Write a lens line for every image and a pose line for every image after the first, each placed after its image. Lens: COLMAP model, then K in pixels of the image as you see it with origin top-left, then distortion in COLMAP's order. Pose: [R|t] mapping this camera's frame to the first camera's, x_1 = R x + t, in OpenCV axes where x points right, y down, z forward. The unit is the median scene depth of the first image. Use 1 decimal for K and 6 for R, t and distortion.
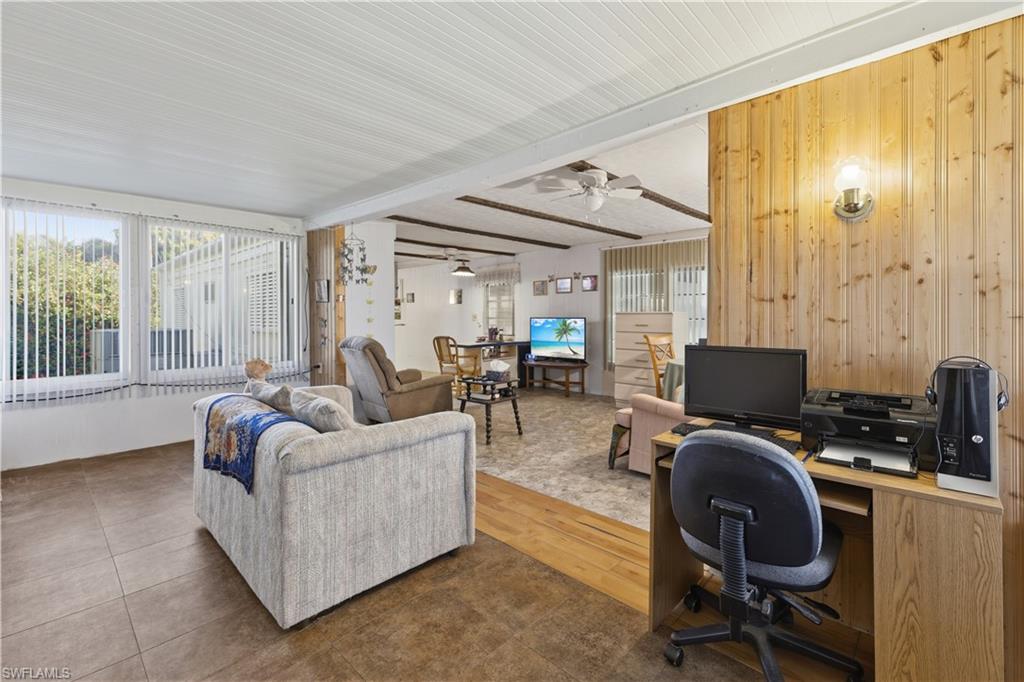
lens RADIAL K [[447.5, 0, 529.0], [0, 447.5, 316.2], [0, 0, 1]] dist [0.001396, -0.000031]
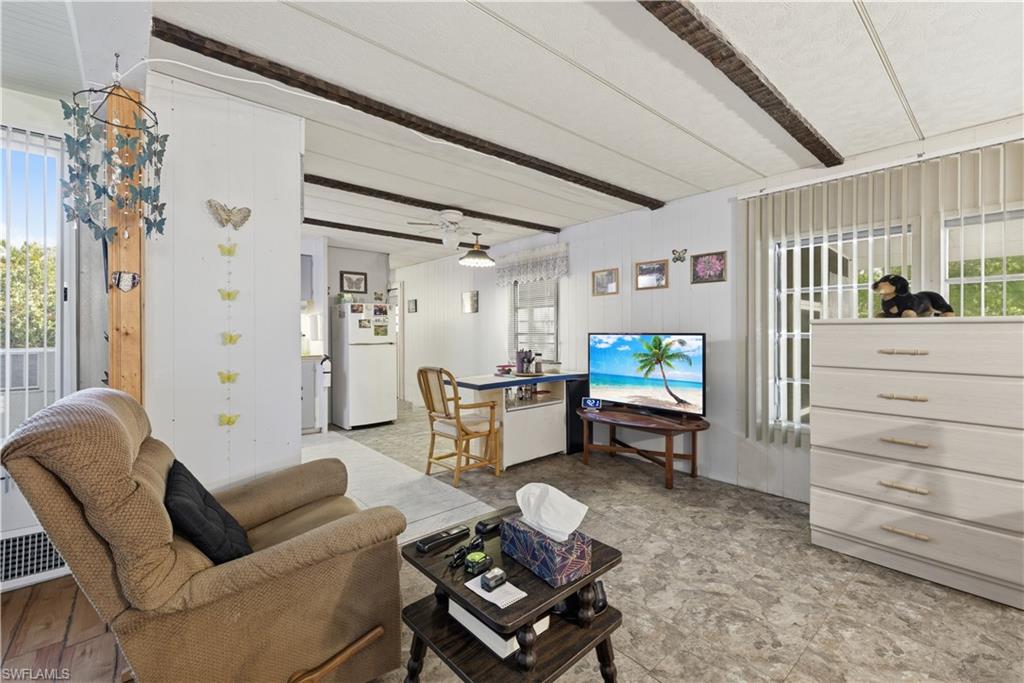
lens RADIAL K [[426.8, 0, 506.1], [0, 426.8, 335.3], [0, 0, 1]] dist [0.000794, -0.000195]
pose [[0.992620, 0.002280, -0.121242, -0.038132], [-0.001226, 0.999961, 0.008767, 0.001375], [0.121257, -0.008554, 0.992584, 0.466906]]
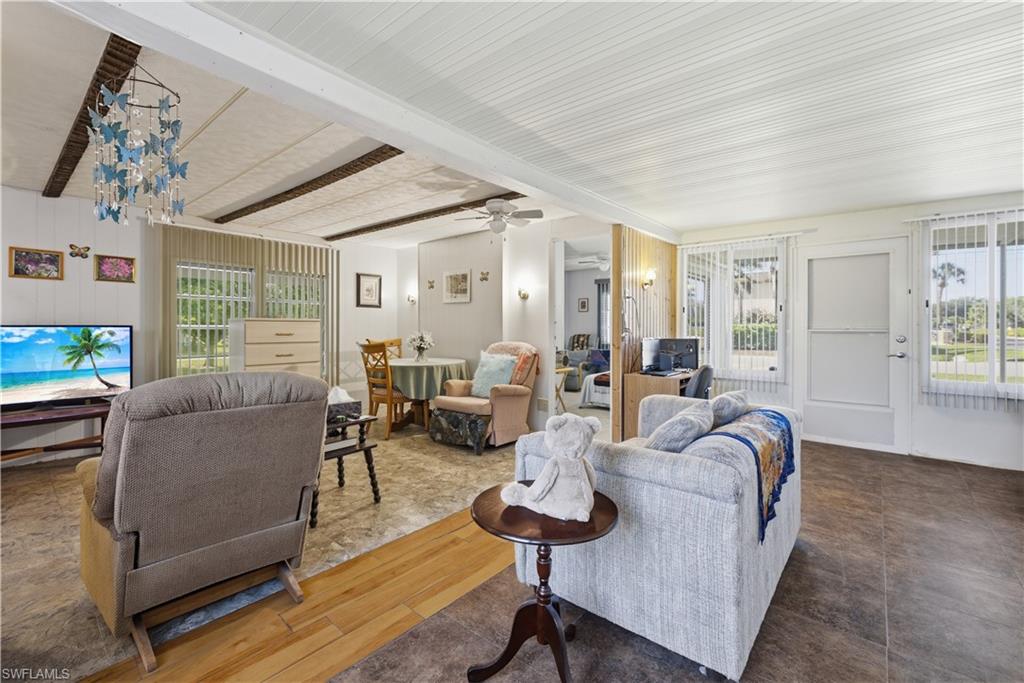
lens RADIAL K [[438.6, 0, 493.4], [0, 438.6, 330.7], [0, 0, 1]] dist [0.005846, -0.000423]
pose [[-0.028699, -0.009240, 0.999545, -0.477079], [-0.002834, 0.999954, 0.009162, 0.003025], [-0.999584, -0.002569, -0.028724, 0.497900]]
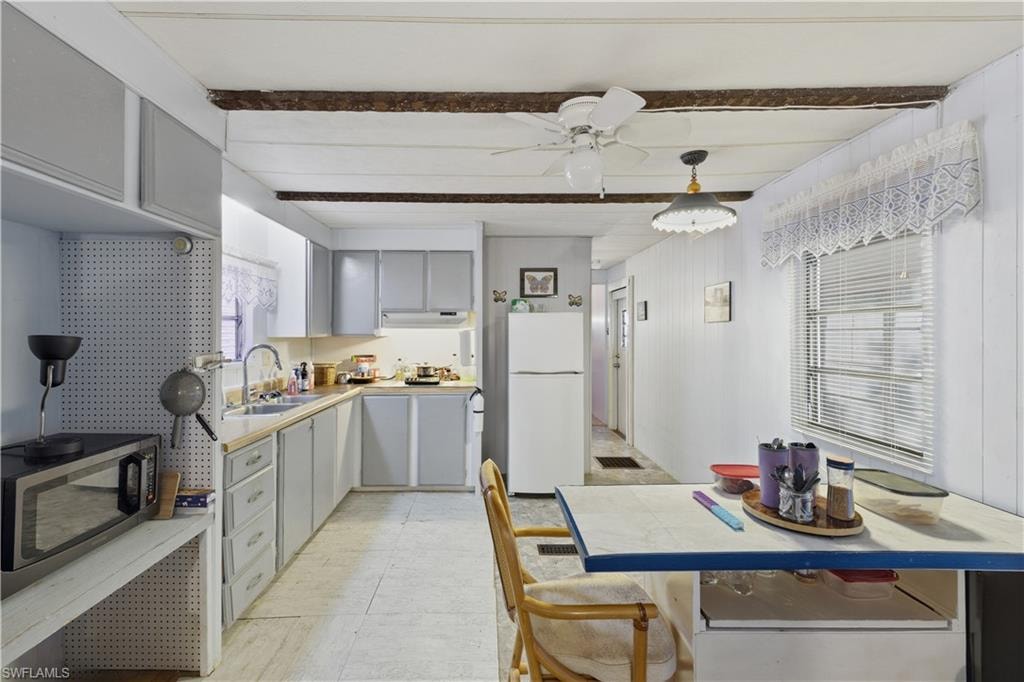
lens RADIAL K [[438.6, 0, 493.4], [0, 438.6, 330.2], [0, 0, 1]] dist [0.005846, -0.000423]
pose [[0.682796, -0.003392, -0.730602, -0.028610], [-0.003497, 0.999963, -0.007911, -0.022511], [0.730601, 0.007956, 0.682758, 0.794085]]
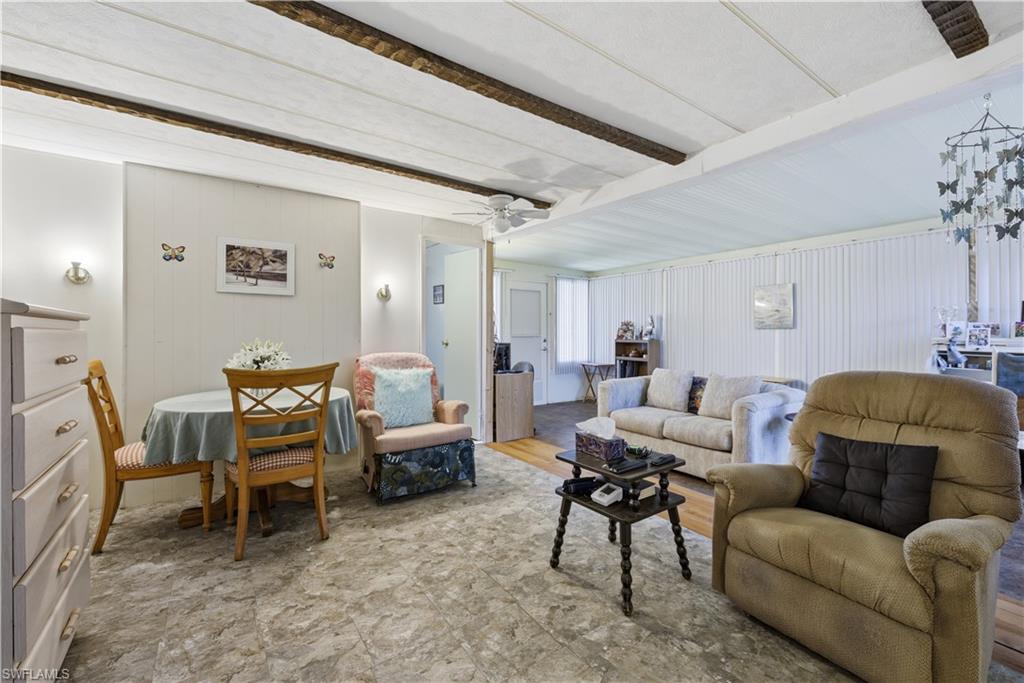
lens RADIAL K [[433.3, 0, 516.4], [0, 433.3, 330.3], [0, 0, 1]] dist [0.002340, 0.000121]
pose [[-0.980681, 0.001539, 0.195607, -0.046816], [-0.000195, 0.999961, -0.008846, 0.003506], [-0.195613, -0.008713, -0.980643, 0.957588]]
